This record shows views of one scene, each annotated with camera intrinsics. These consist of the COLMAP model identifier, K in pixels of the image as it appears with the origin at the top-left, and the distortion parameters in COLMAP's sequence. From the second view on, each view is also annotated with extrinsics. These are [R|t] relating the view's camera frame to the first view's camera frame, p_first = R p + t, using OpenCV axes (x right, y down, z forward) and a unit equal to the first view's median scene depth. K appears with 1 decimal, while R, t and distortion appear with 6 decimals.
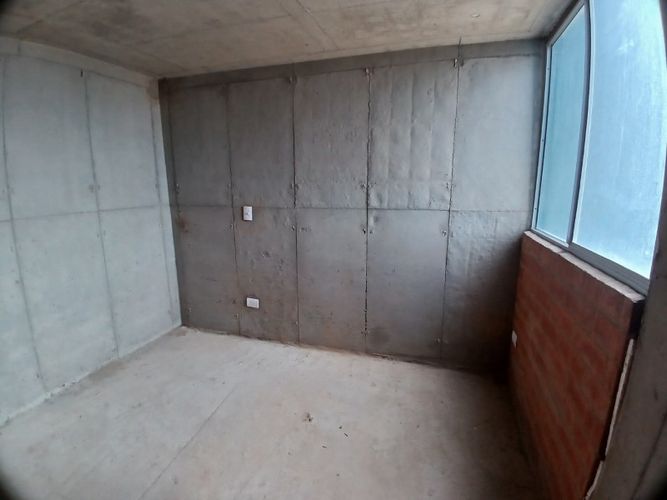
lens RADIAL K [[337.6, 0, 335.2], [0, 337.6, 251.9], [0, 0, 1]] dist [0.040134, -0.073061]
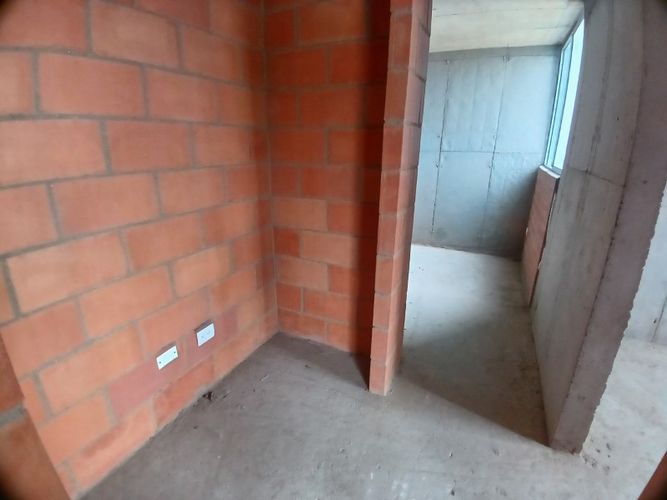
lens RADIAL K [[337.6, 0, 335.2], [0, 337.6, 251.9], [0, 0, 1]] dist [0.040134, -0.073061]
pose [[0.989567, 0.056106, -0.132701, -0.170053], [-0.039428, 0.991357, 0.125127, 0.177298], [0.138574, -0.118589, 0.983226, -0.755990]]
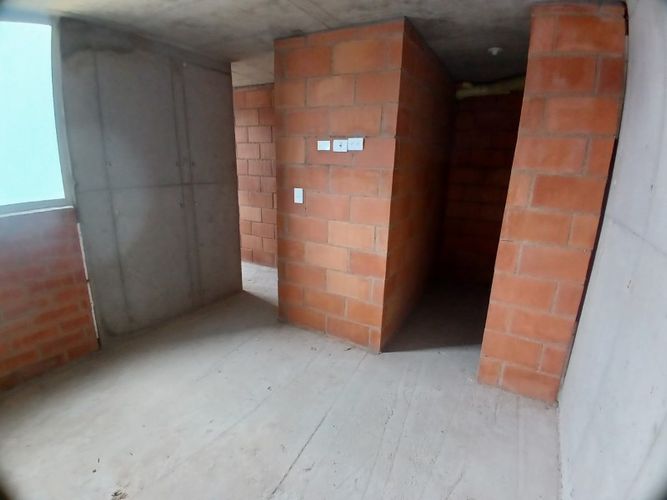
lens RADIAL K [[337.6, 0, 335.2], [0, 337.6, 251.9], [0, 0, 1]] dist [0.040134, -0.073061]
pose [[-0.981902, -0.074864, 0.173967, -0.525717], [0.008640, 0.899896, 0.436019, -0.229220], [-0.189194, 0.429631, -0.882963, 1.117345]]
